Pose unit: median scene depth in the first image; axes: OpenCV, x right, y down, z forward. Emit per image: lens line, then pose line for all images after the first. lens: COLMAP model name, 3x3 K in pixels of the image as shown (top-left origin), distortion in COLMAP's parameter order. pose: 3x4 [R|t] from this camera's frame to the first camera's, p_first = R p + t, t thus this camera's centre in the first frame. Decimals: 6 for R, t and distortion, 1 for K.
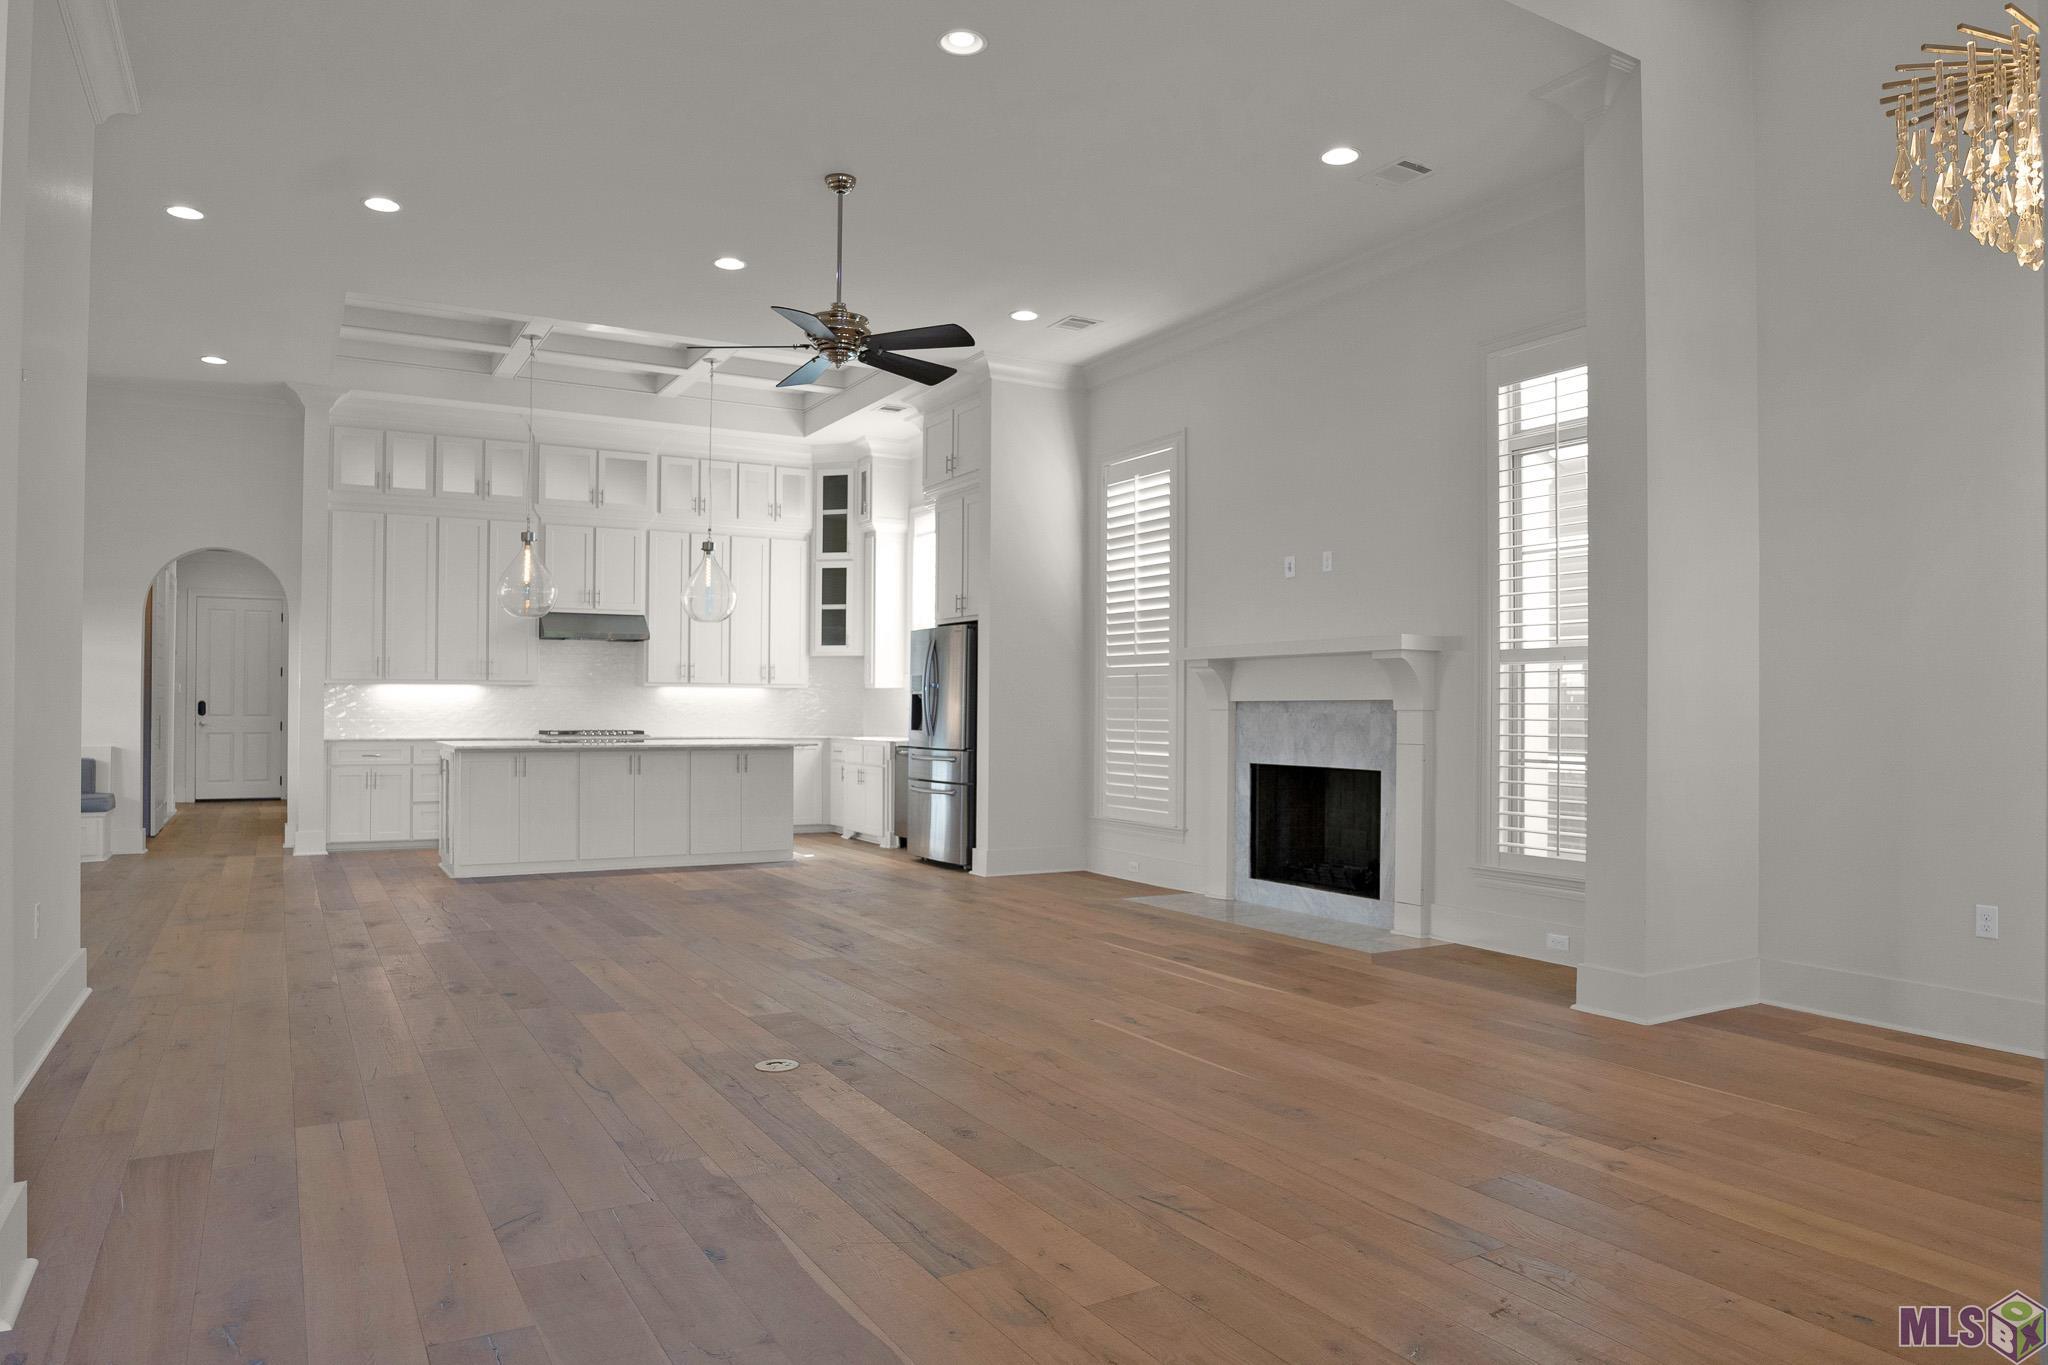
lens RADIAL K [[1292.8, 0, 1024.9], [0, 1292.8, 703.5], [0, 0, 1]] dist [-0.083354, 0.000252]
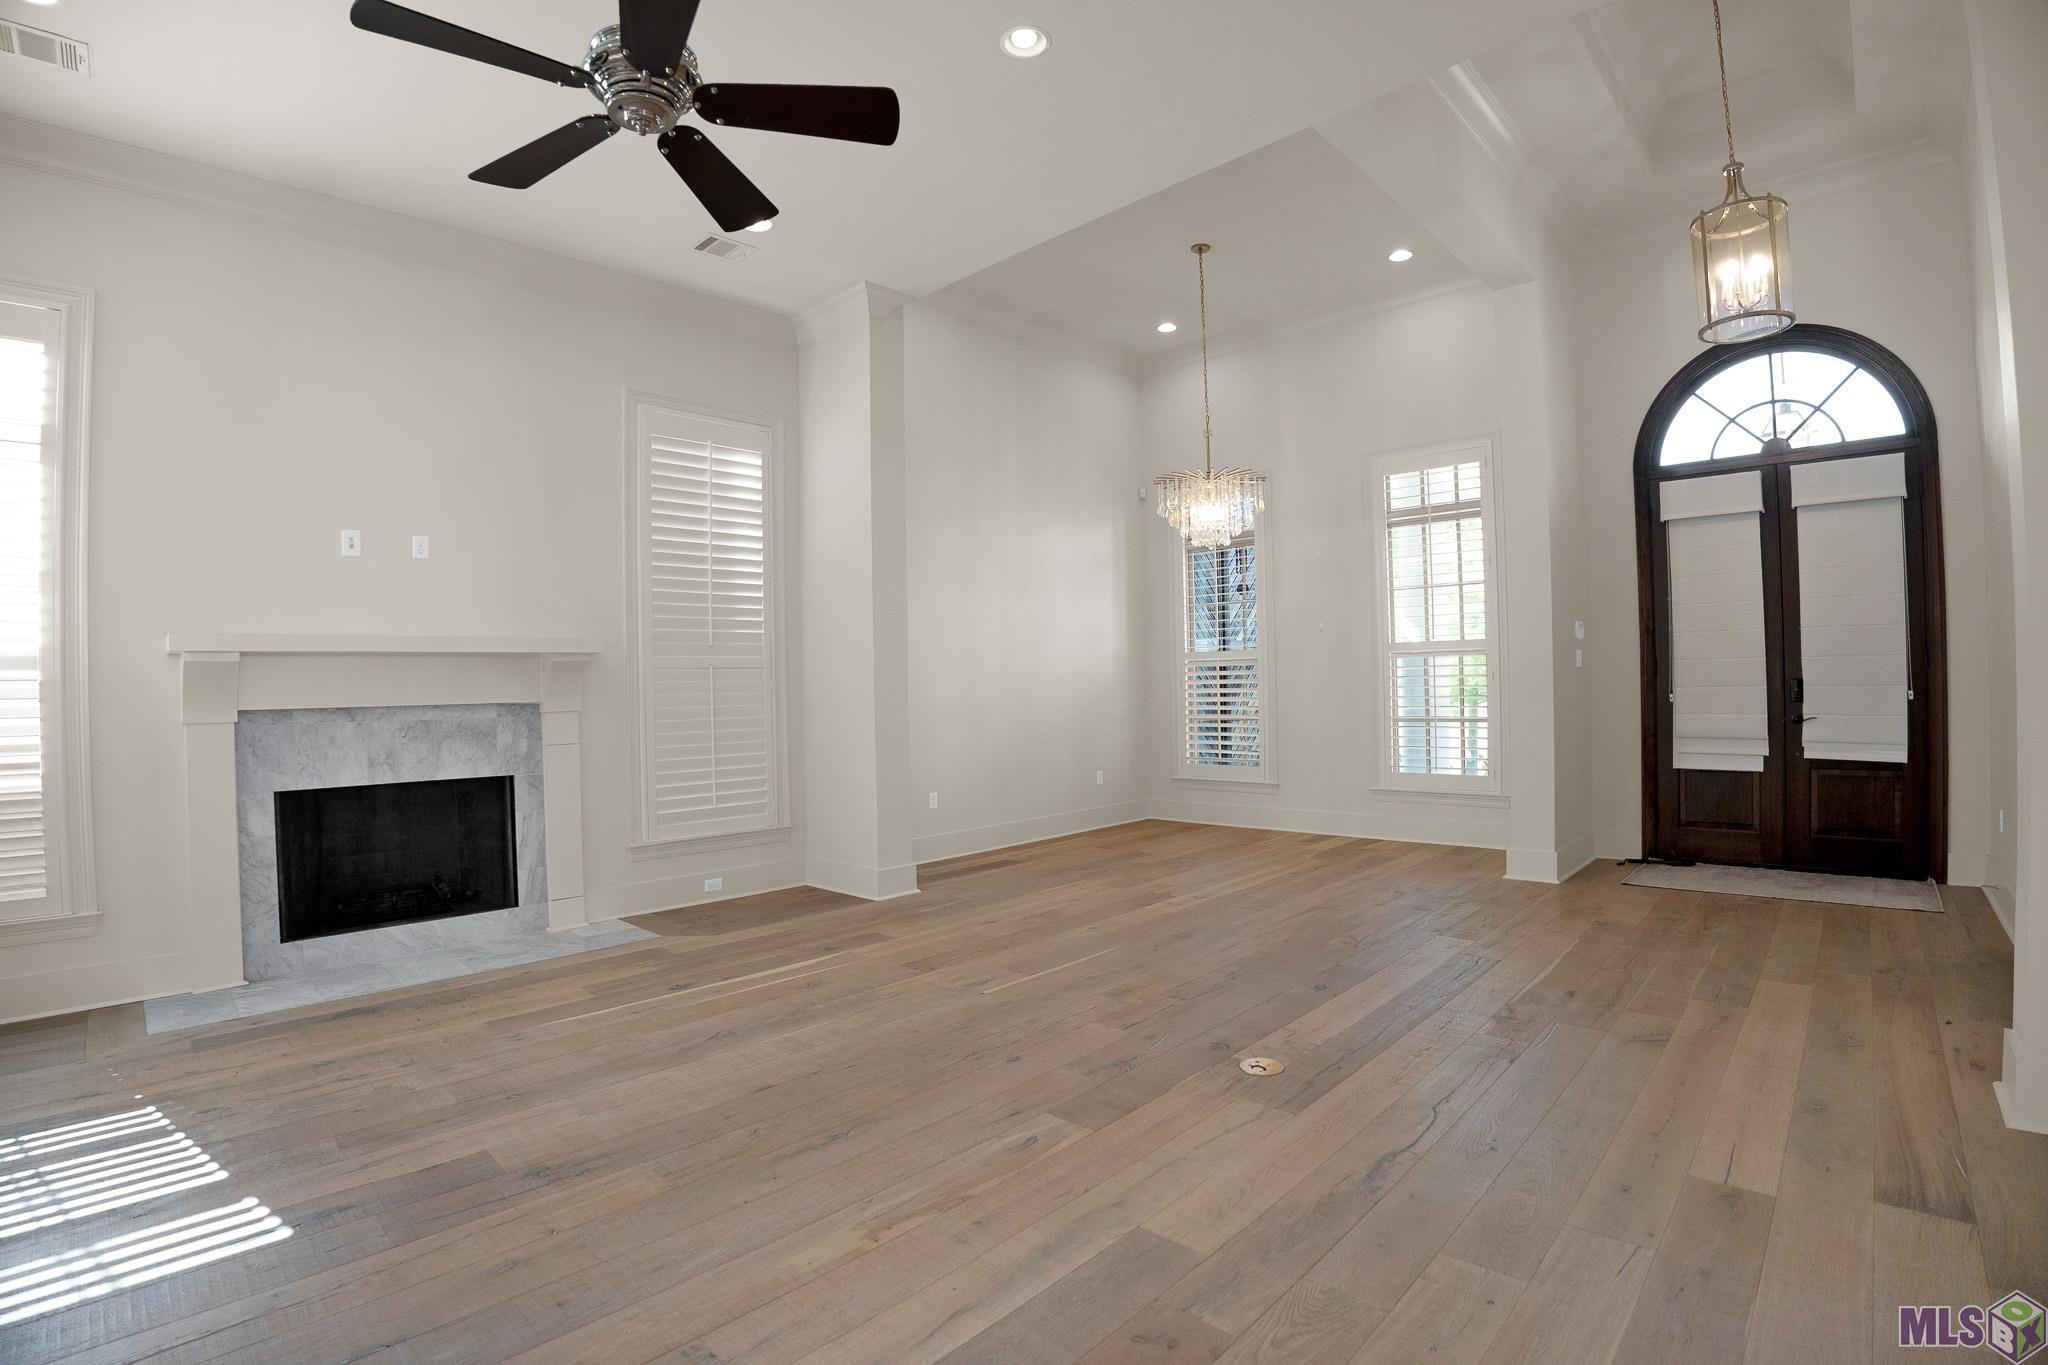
lens RADIAL K [[951.7, 0, 1024.0], [0, 951.7, 682.5], [0, 0, 1]] dist [-0.101478, 0.013876]
pose [[-0.271914, 0.001822, 0.962320, -0.759234], [0.015334, 0.999879, 0.002439, -0.020901], [-0.962199, 0.015419, -0.271909, 1.233561]]
